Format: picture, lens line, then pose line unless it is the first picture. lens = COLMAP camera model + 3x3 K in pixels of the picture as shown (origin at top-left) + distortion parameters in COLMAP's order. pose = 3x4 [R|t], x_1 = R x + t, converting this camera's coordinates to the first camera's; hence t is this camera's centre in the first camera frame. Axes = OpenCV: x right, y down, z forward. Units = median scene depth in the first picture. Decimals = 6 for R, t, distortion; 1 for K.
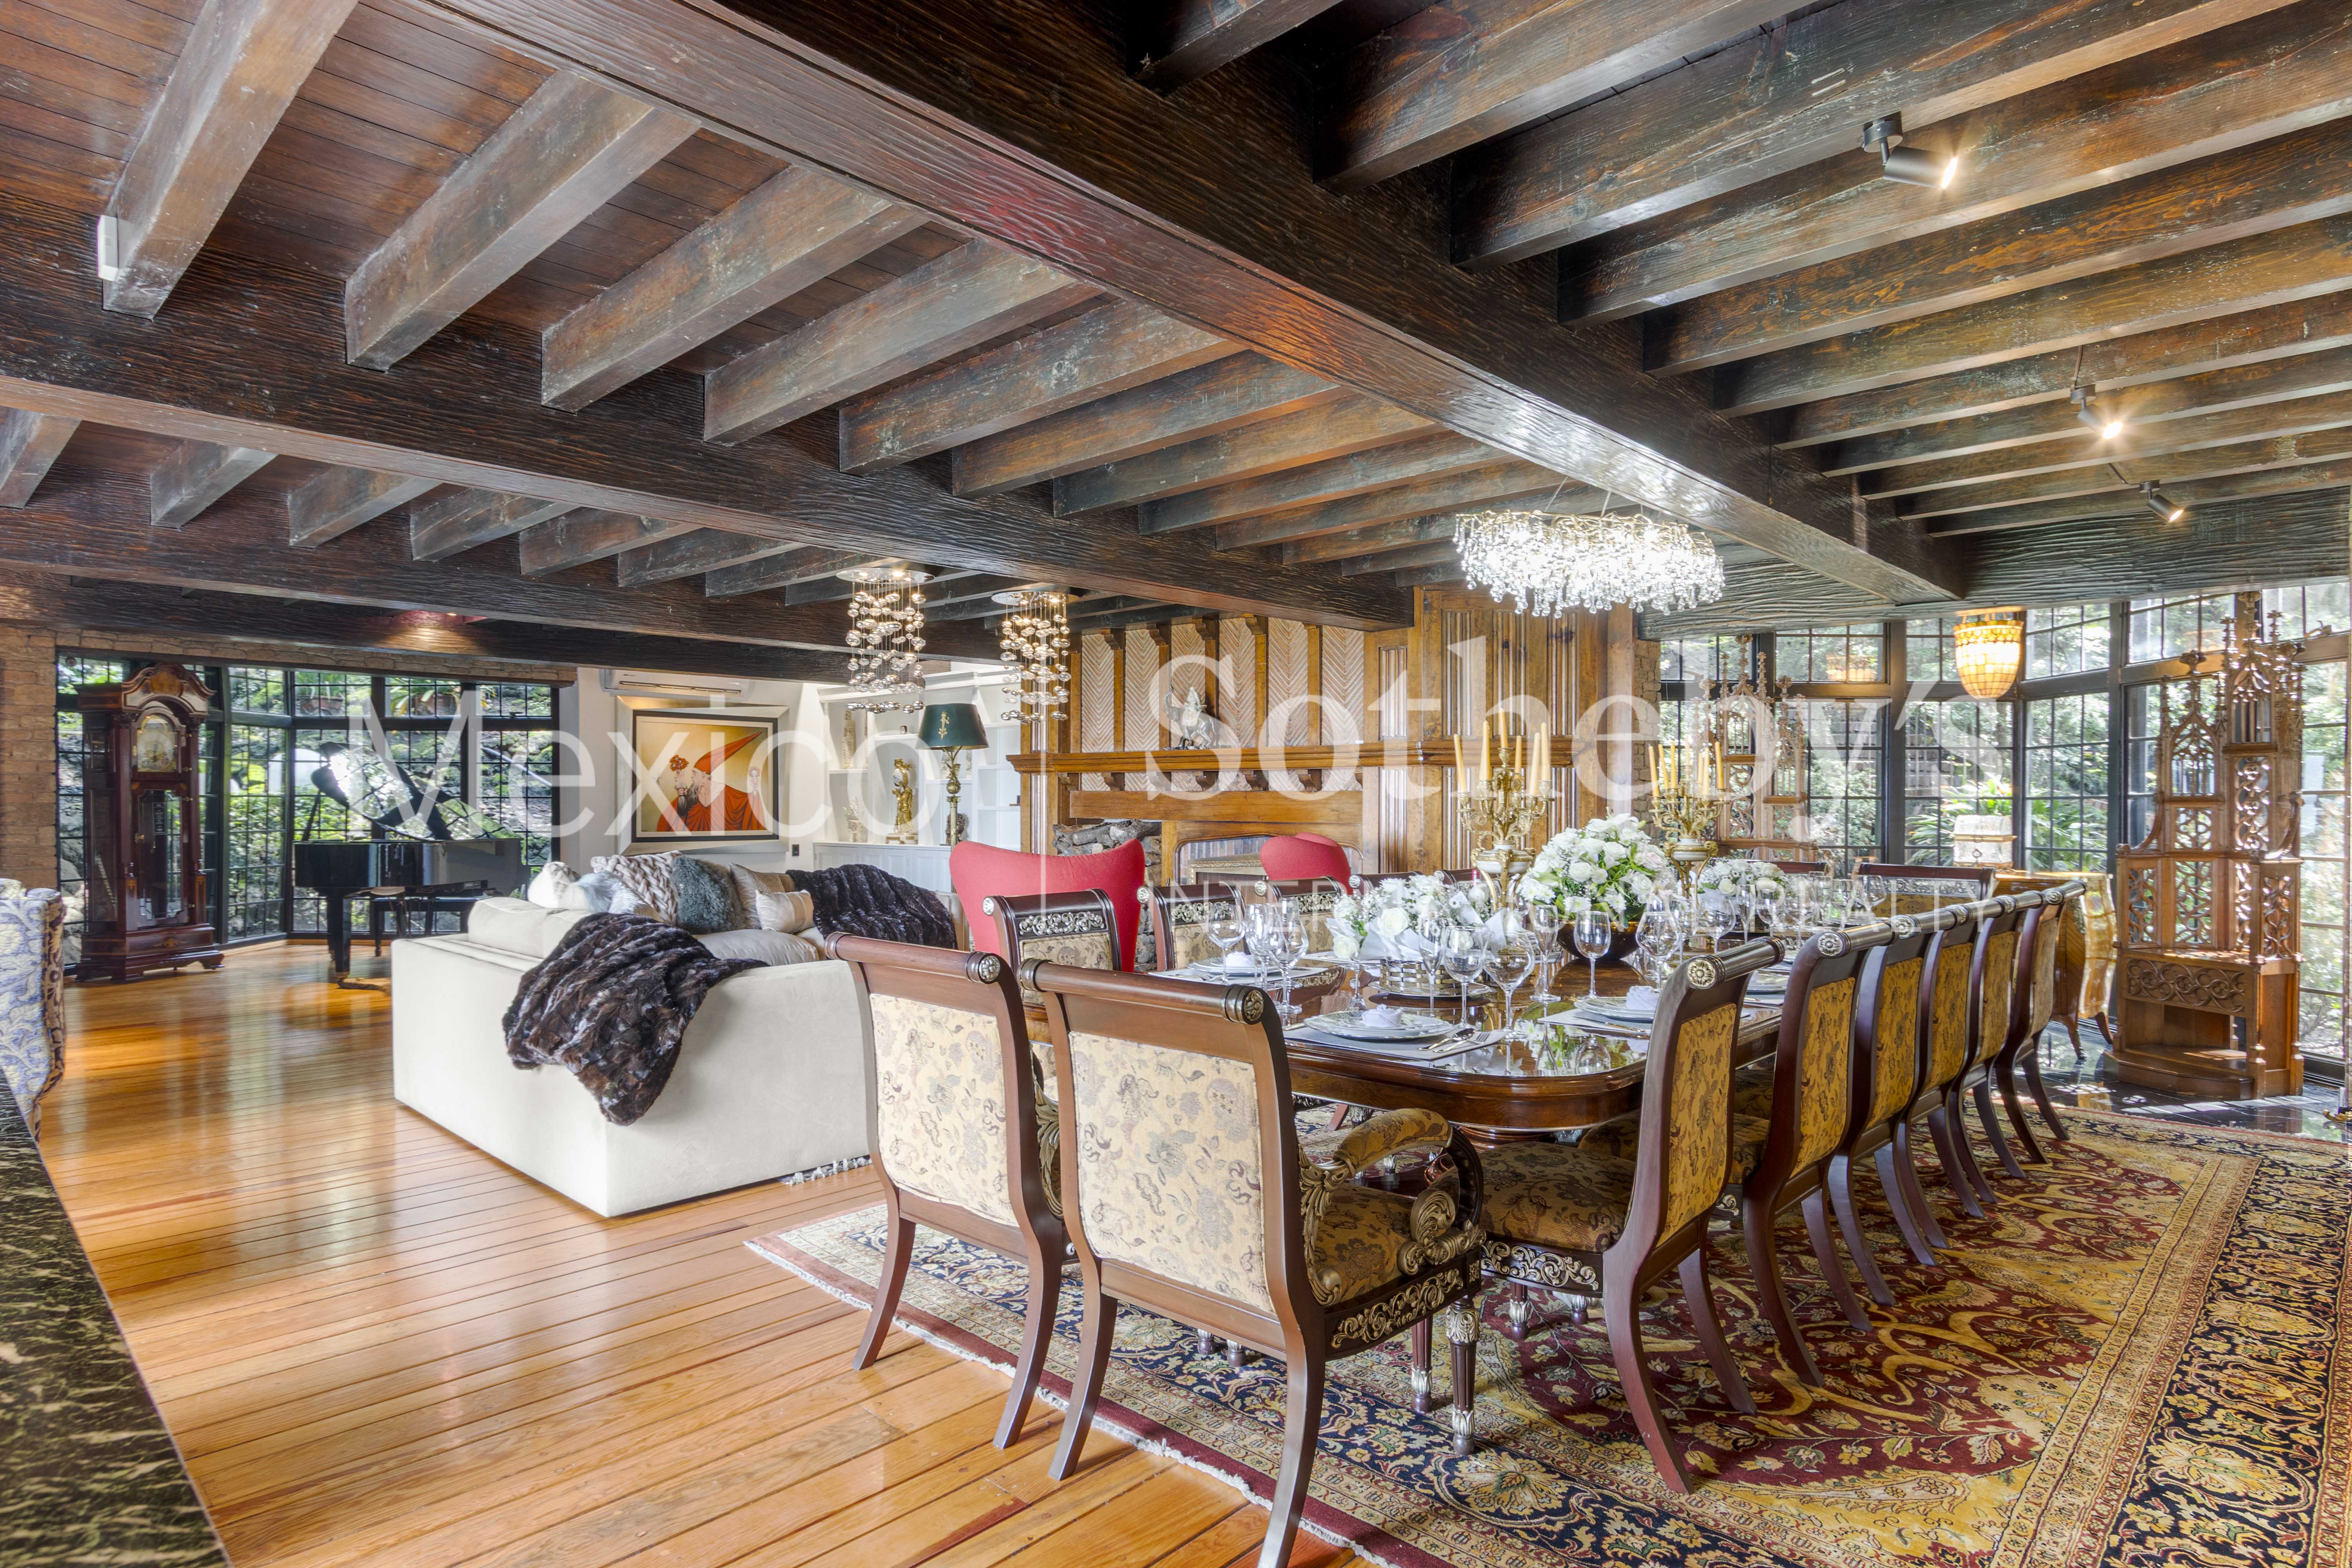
lens RADIAL K [[1262.8, 0, 1180.9], [0, 1262.8, 802.6], [0, 0, 1]] dist [-0.003670, -0.000689]
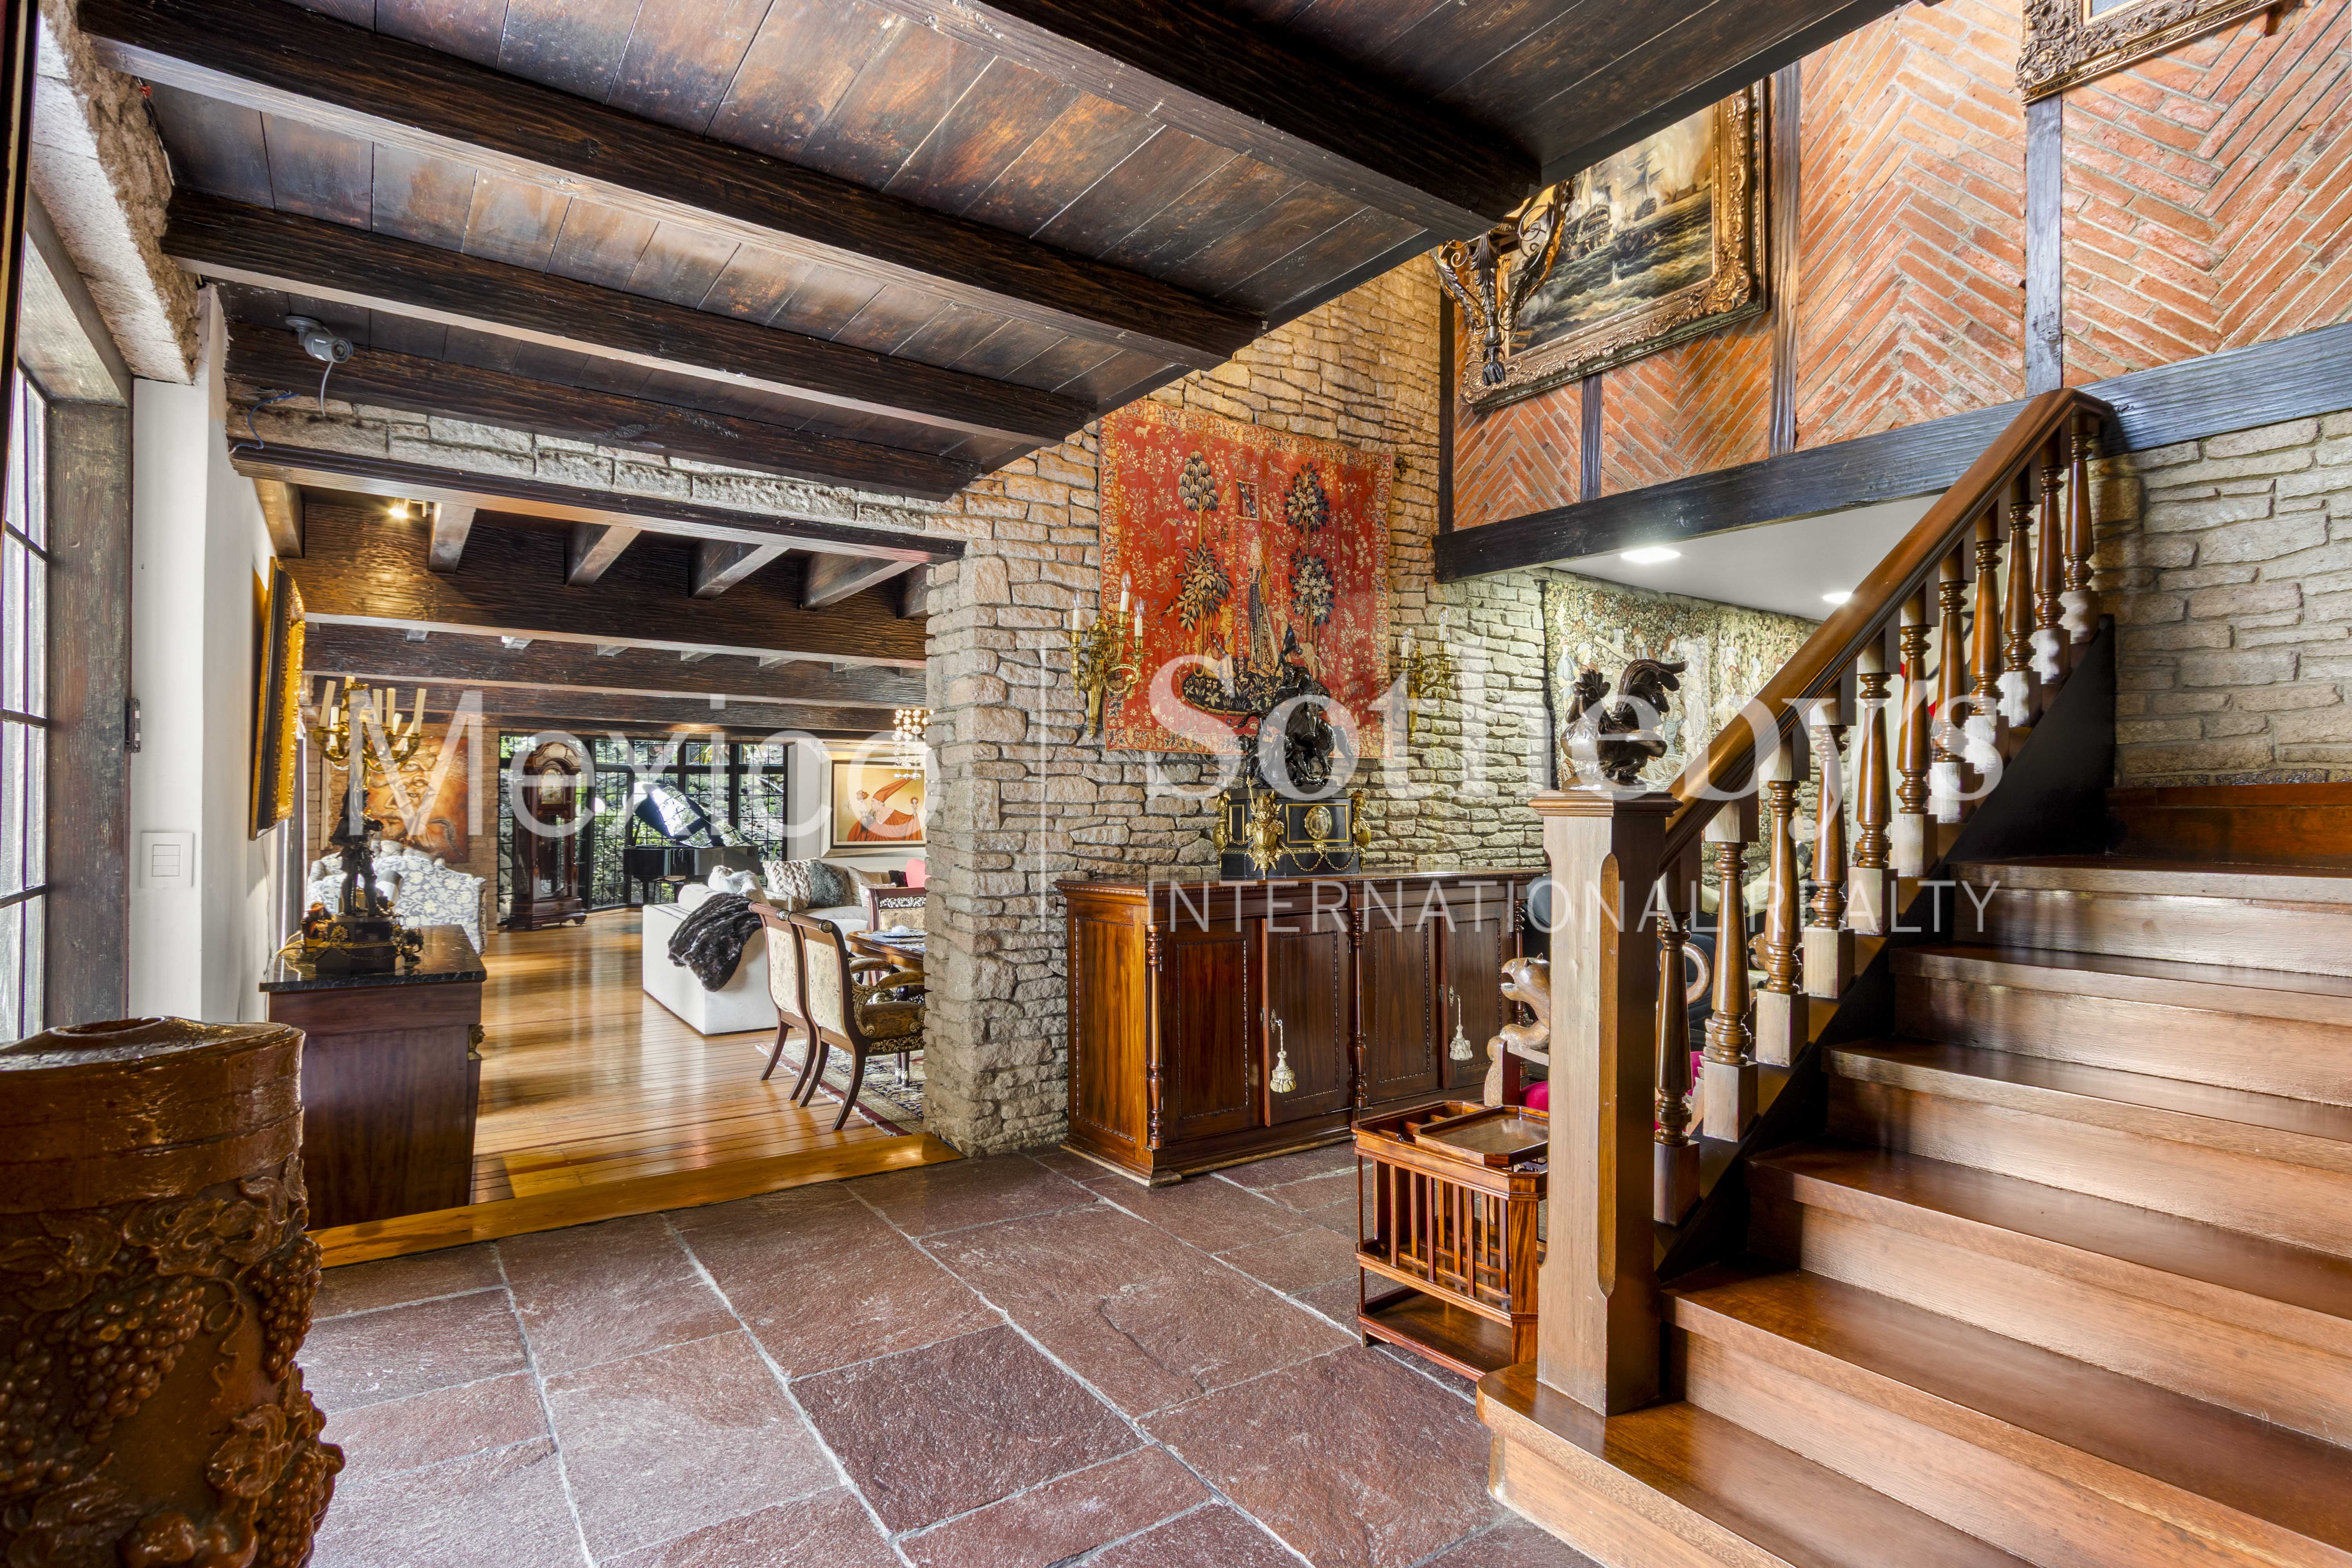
lens RADIAL K [[1179.1, 0, 1173.8], [0, 1179.1, 784.7], [0, 0, 1]] dist [-0.000345, -0.000002]
pose [[0.976223, 0.002754, -0.216753, 0.542129], [-0.006366, 0.999852, -0.015966, -0.049544], [0.216677, 0.016966, 0.976096, -0.566881]]
